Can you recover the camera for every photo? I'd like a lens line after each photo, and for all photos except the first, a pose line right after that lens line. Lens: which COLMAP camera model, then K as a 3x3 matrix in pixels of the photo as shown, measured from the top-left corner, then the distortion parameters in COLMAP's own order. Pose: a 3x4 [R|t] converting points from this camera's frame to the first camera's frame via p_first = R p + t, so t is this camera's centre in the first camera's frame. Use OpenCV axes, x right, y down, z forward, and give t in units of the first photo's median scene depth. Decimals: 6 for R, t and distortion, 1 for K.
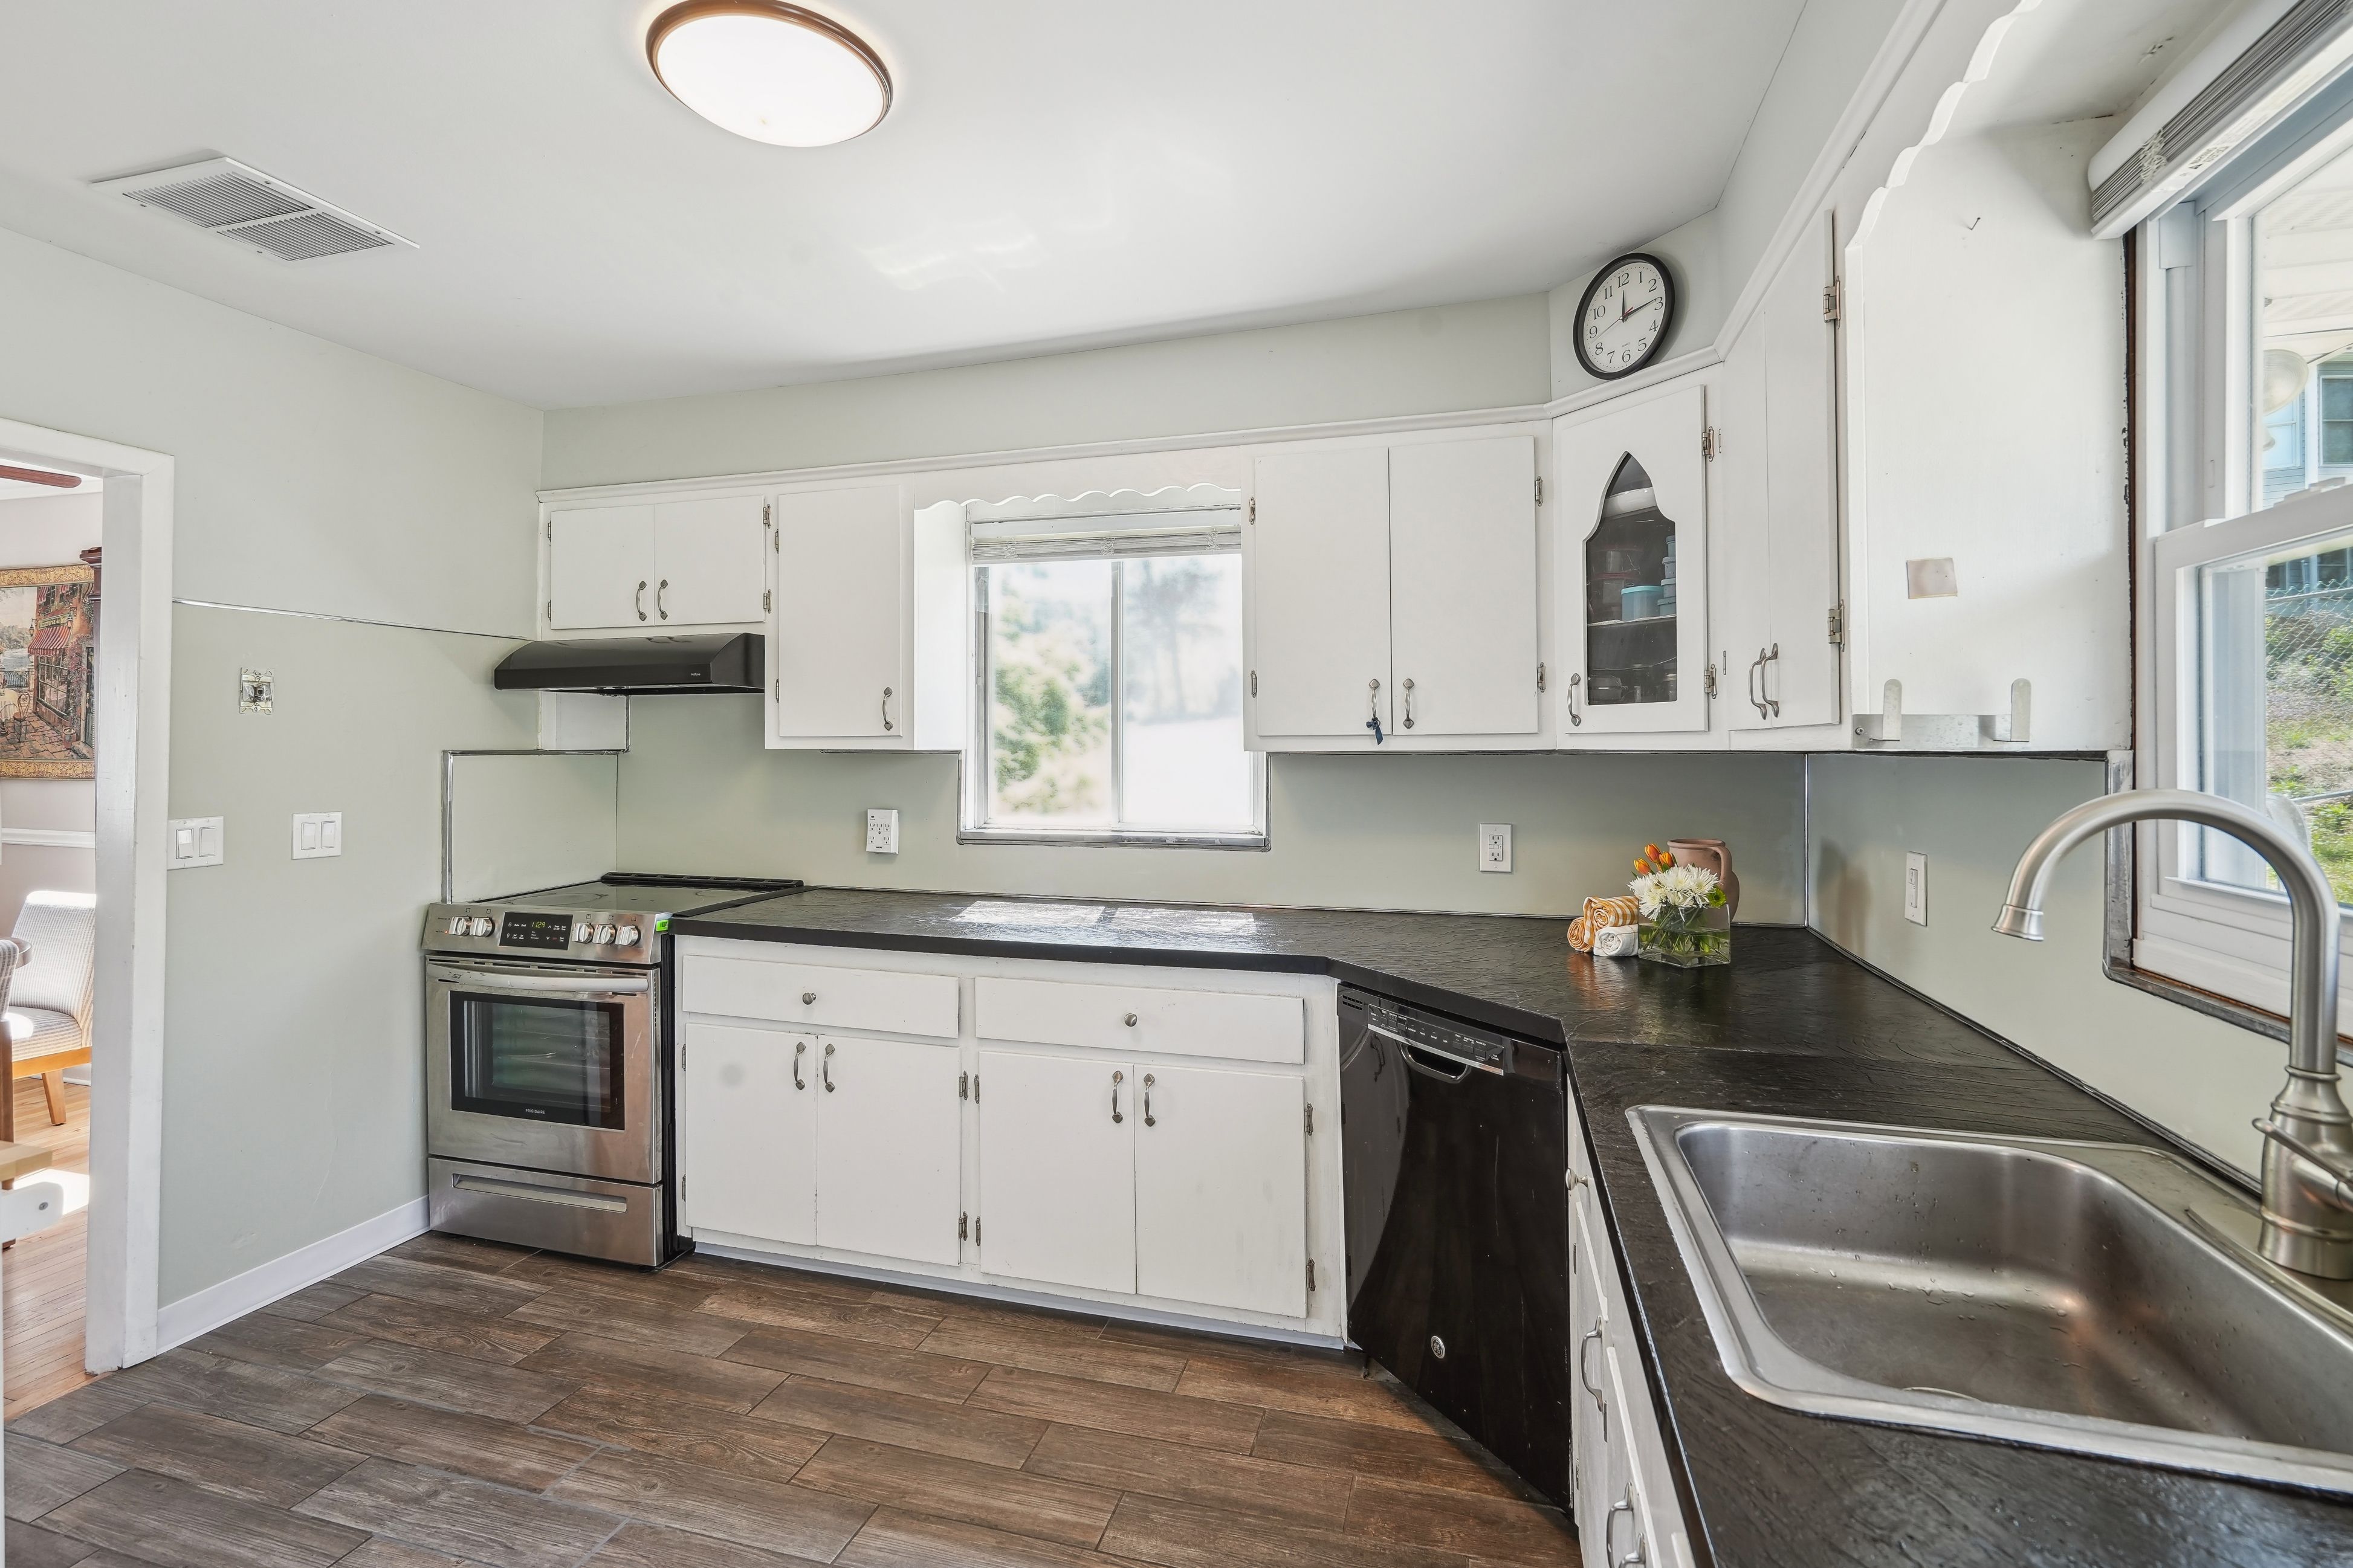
lens RADIAL K [[1072.3, 0, 1176.8], [0, 1072.3, 743.1], [0, 0, 1]] dist [-0.006105, 0.000237]
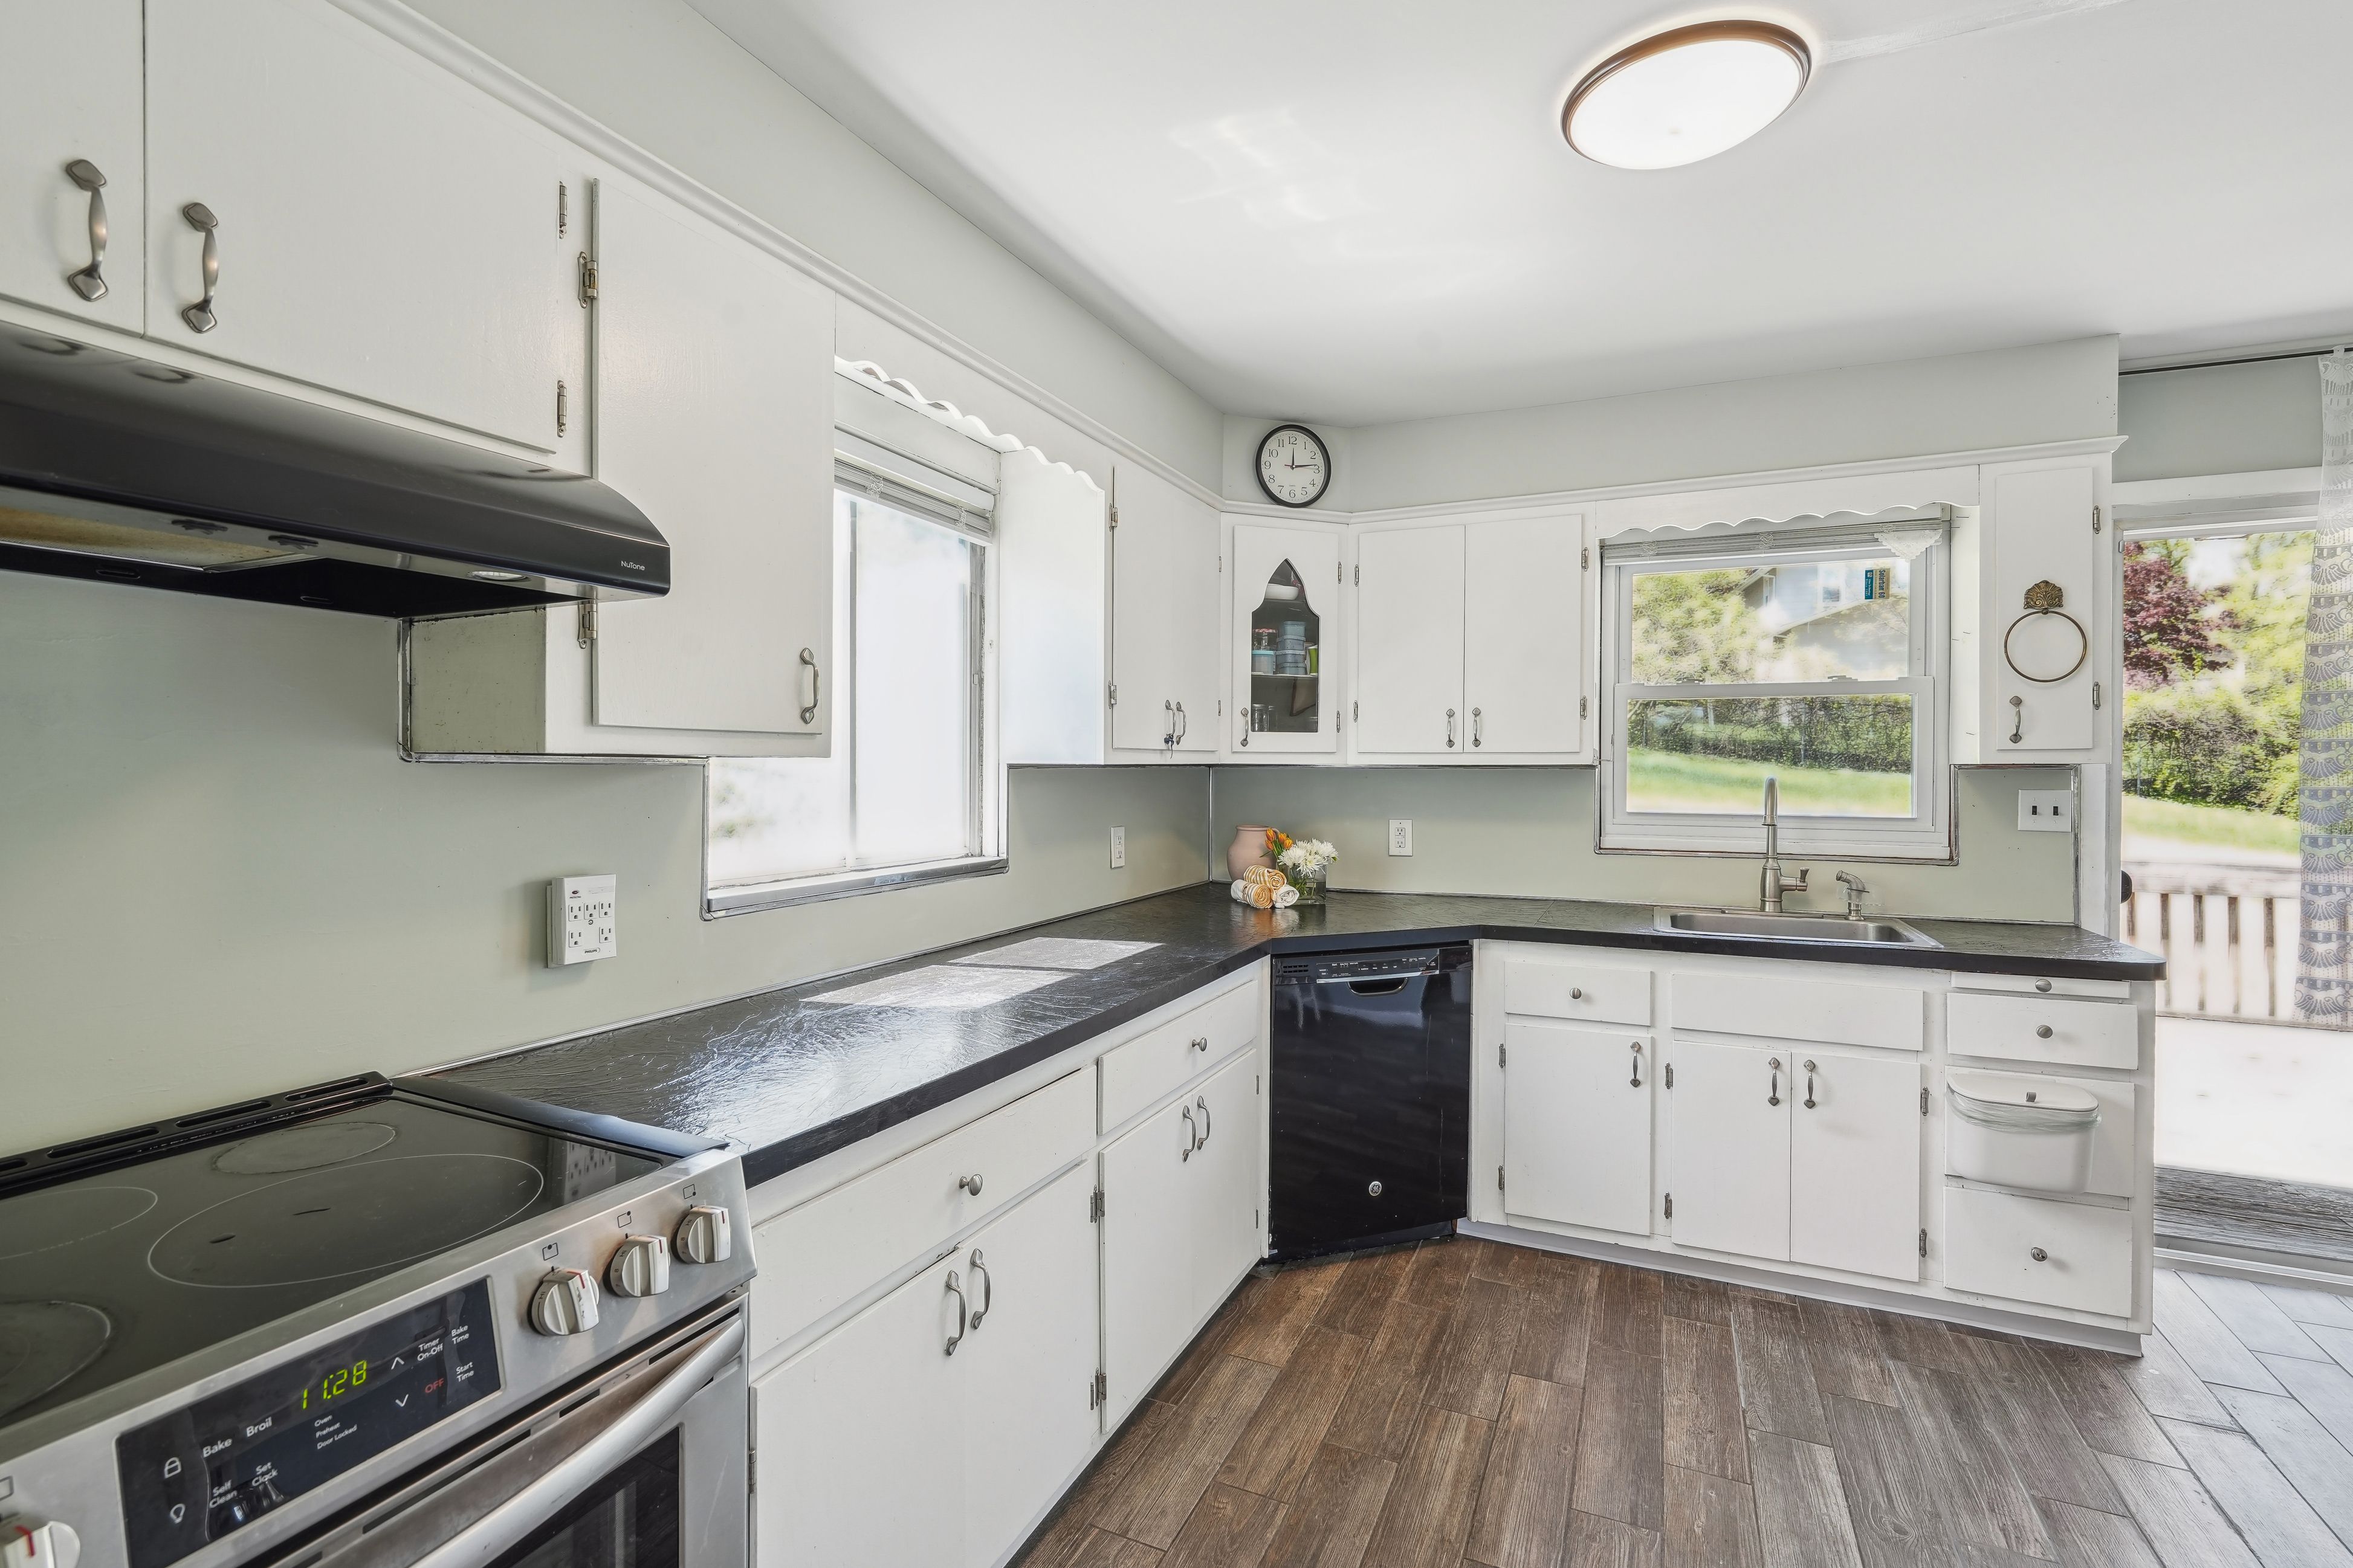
lens RADIAL K [[1063.9, 0, 1171.5], [0, 1063.9, 777.7], [0, 0, 1]] dist [-0.003799, 0.000019]
pose [[0.153482, -0.008218, 0.988117, -0.921998], [-0.009358, 0.999908, 0.009769, 0.010883], [-0.988107, -0.010746, 0.153391, 0.830842]]
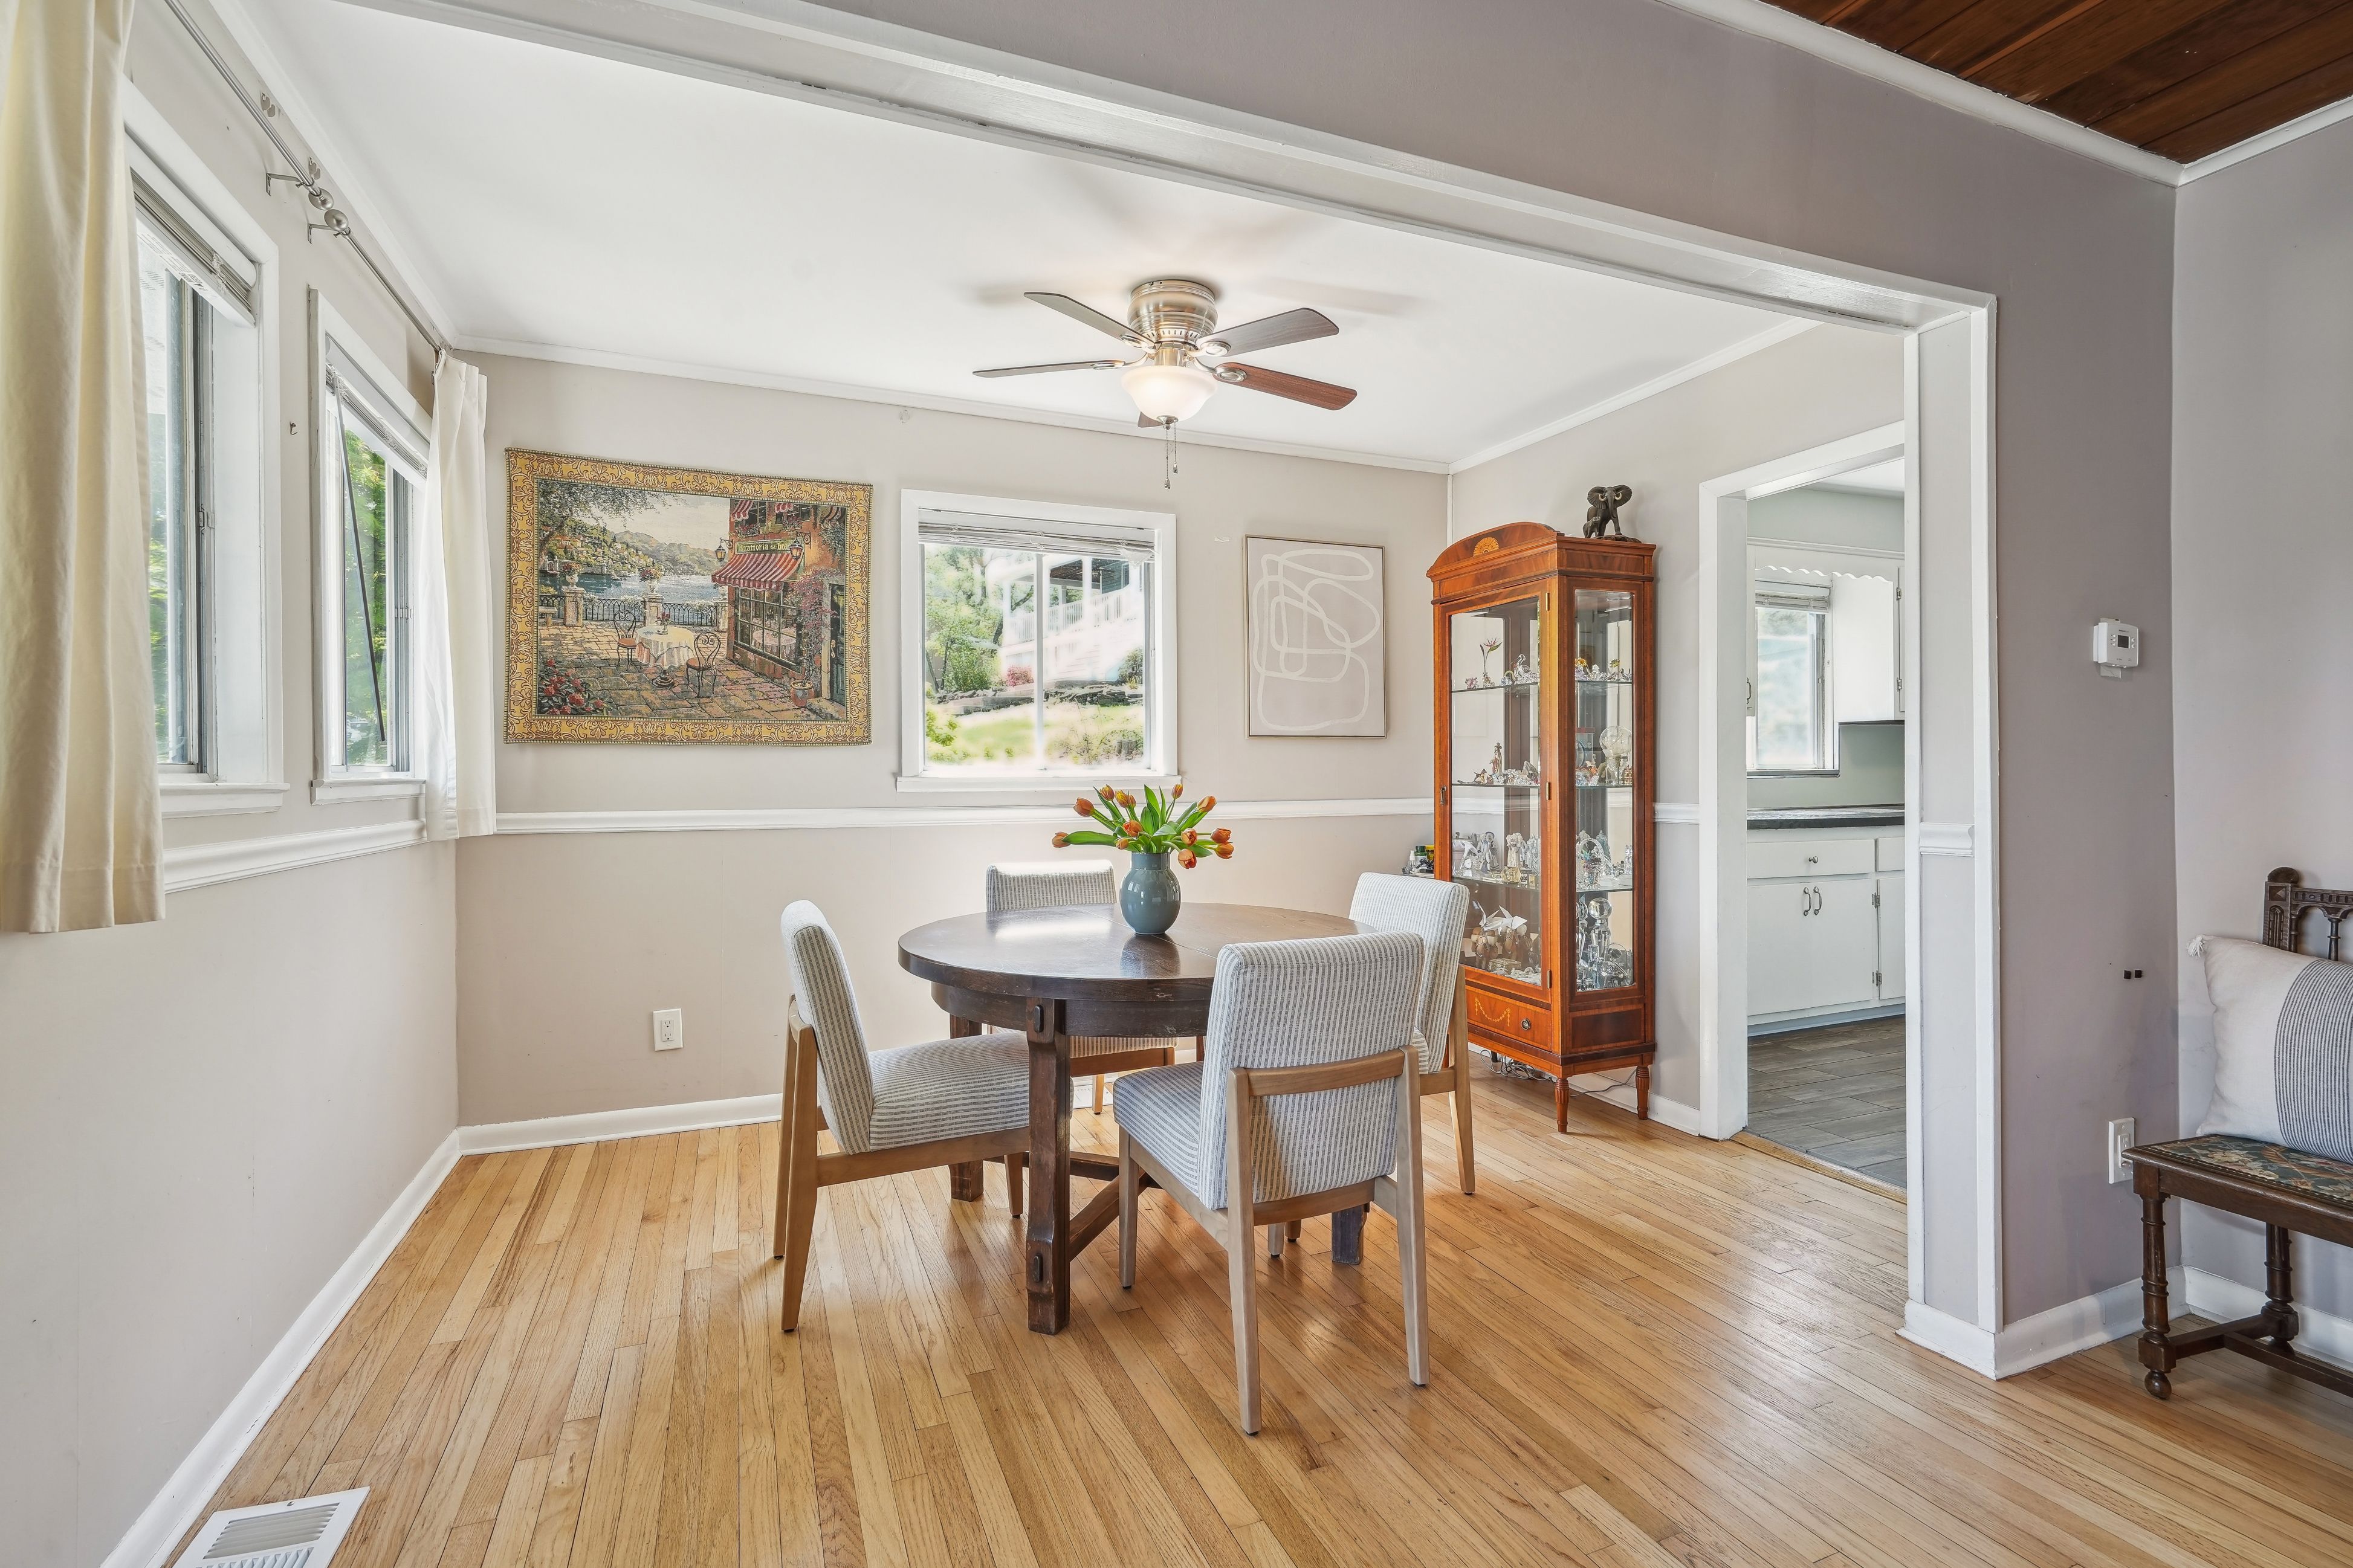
lens RADIAL K [[1063.9, 0, 1171.5], [0, 1063.9, 777.7], [0, 0, 1]] dist [-0.003799, 0.000019]
pose [[0.786383, -0.011083, 0.617640, -2.231003], [0.005626, 0.999926, 0.010780, 0.088024], [-0.617714, -0.005002, 0.786387, 0.319965]]
